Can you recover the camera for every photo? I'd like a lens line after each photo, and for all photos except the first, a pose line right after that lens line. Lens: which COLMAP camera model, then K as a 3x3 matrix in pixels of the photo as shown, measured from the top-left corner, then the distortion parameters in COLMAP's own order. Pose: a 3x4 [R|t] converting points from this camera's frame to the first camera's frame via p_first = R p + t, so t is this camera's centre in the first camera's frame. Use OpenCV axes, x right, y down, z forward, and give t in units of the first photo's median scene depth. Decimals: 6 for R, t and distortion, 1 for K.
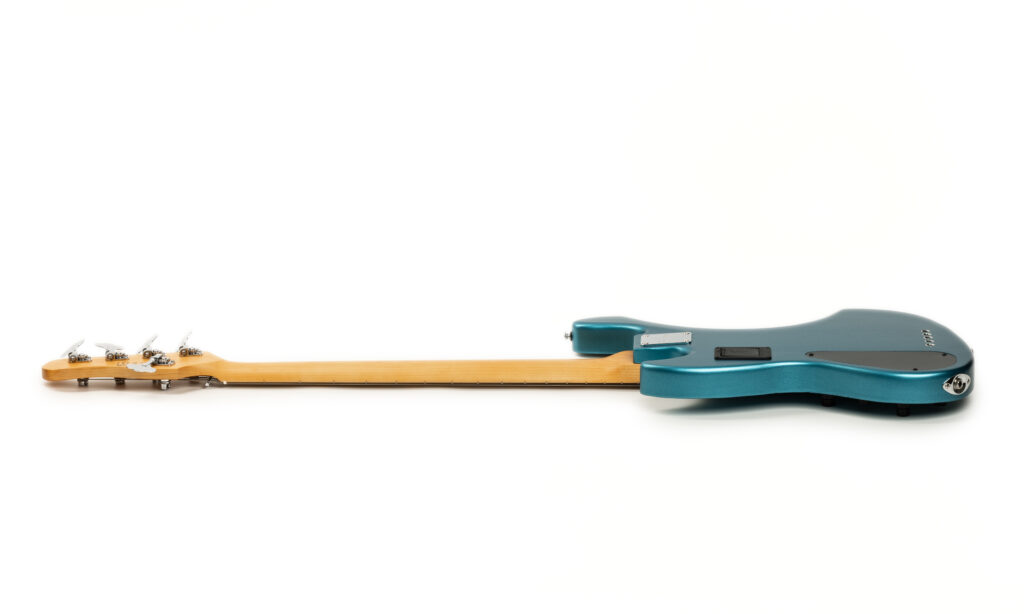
lens RADIAL K [[4041.0, 0, 512.0], [0, 4041.0, 307.0], [0, 0, 1]] dist [0.144556, -0.640178]
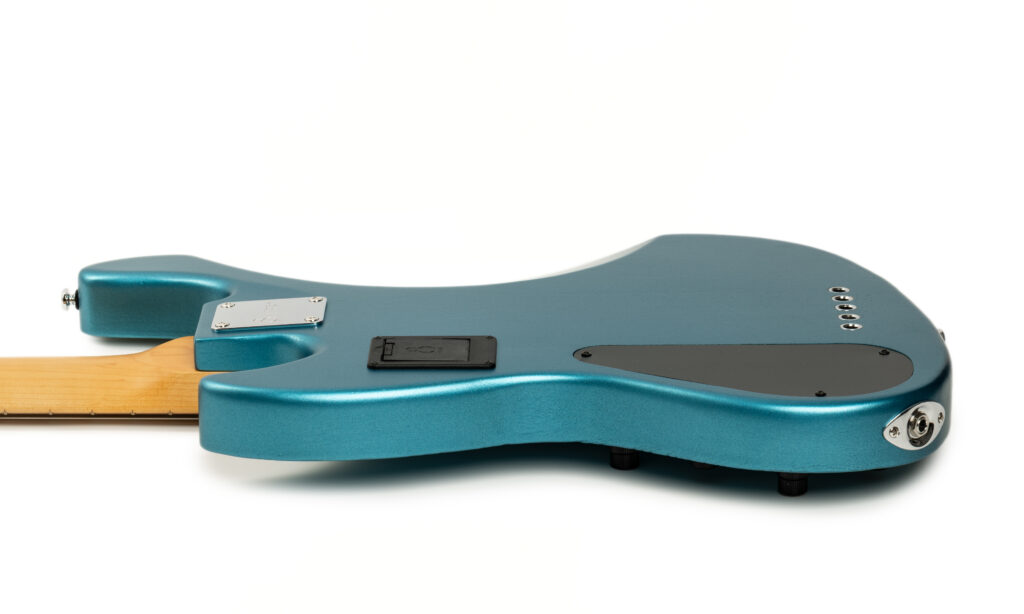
lens RADIAL K [[4041.0, 0, 512.0], [0, 4041.0, 307.0], [0, 0, 1]] dist [0.144556, -0.640178]
pose [[0.999404, -0.008522, 0.033447, 0.051196], [0.006594, 0.998334, 0.057320, -0.019026], [-0.033879, -0.057065, 0.997795, 0.559078]]
